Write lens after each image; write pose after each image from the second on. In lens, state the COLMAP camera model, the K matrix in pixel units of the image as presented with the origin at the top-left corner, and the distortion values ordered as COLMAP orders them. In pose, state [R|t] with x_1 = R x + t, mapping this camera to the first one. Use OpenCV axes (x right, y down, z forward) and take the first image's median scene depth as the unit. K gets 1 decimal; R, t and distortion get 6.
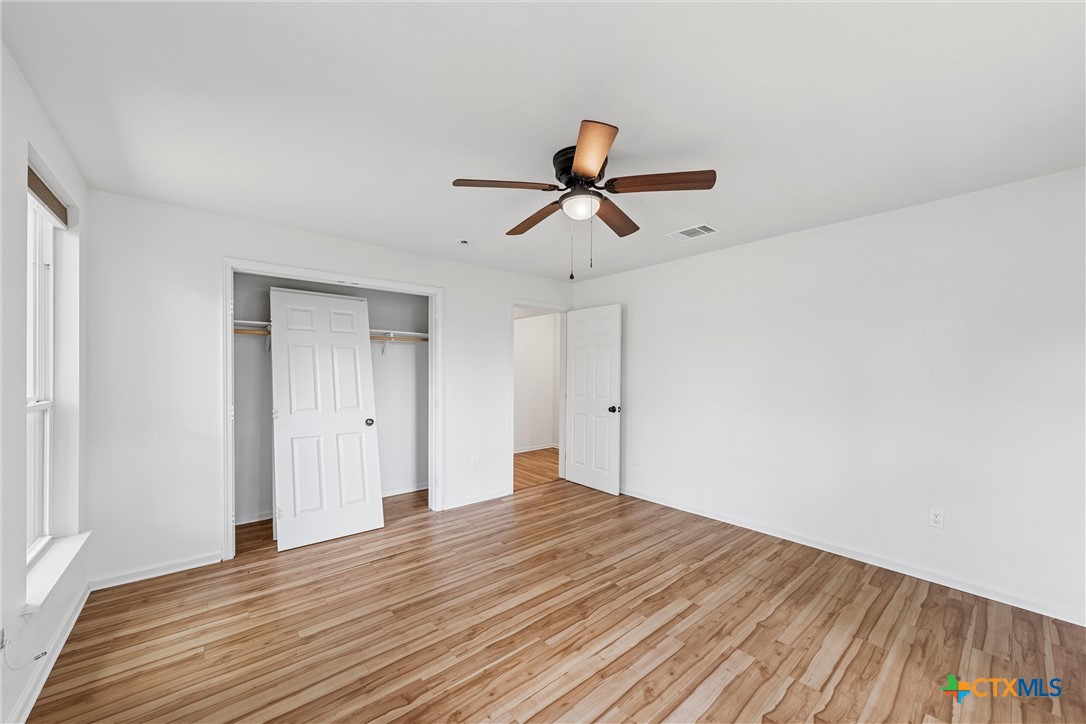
lens RADIAL K [[409.6, 0, 534.3], [0, 409.6, 363.6], [0, 0, 1]] dist [-0.001060, -0.000135]
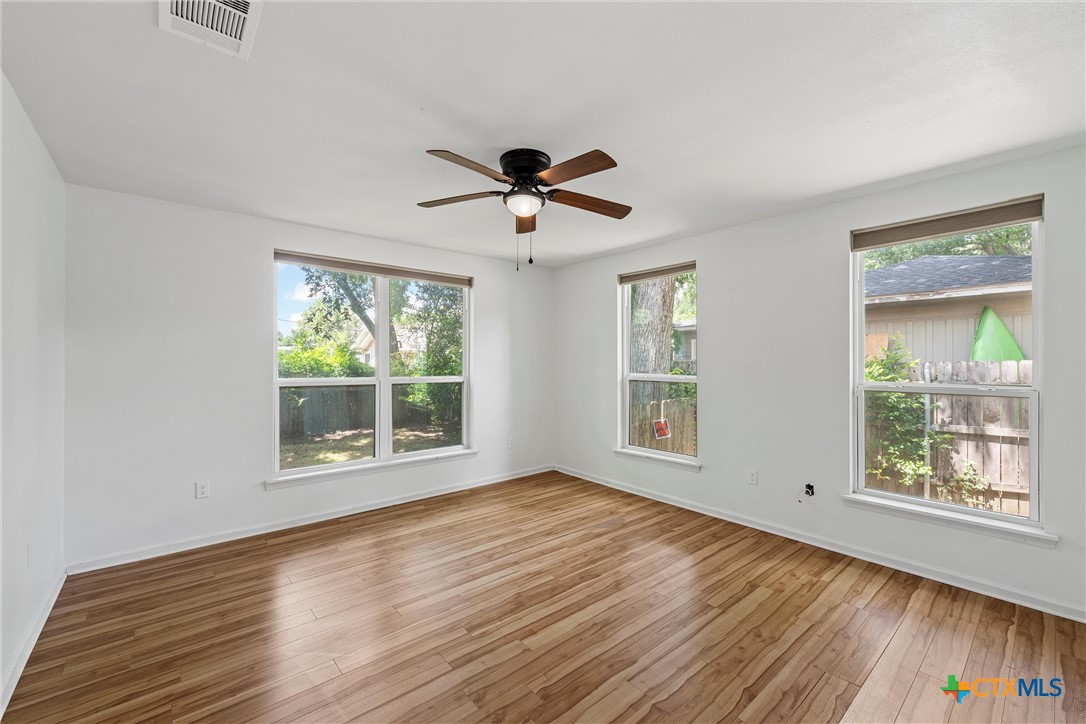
lens RADIAL K [[409.6, 0, 534.3], [0, 409.6, 363.6], [0, 0, 1]] dist [-0.001060, -0.000135]
pose [[-0.999961, -0.006395, -0.006162, 0.088736], [-0.006273, 0.999786, -0.019721, 0.048393], [0.006287, -0.019682, -0.999787, 1.997104]]
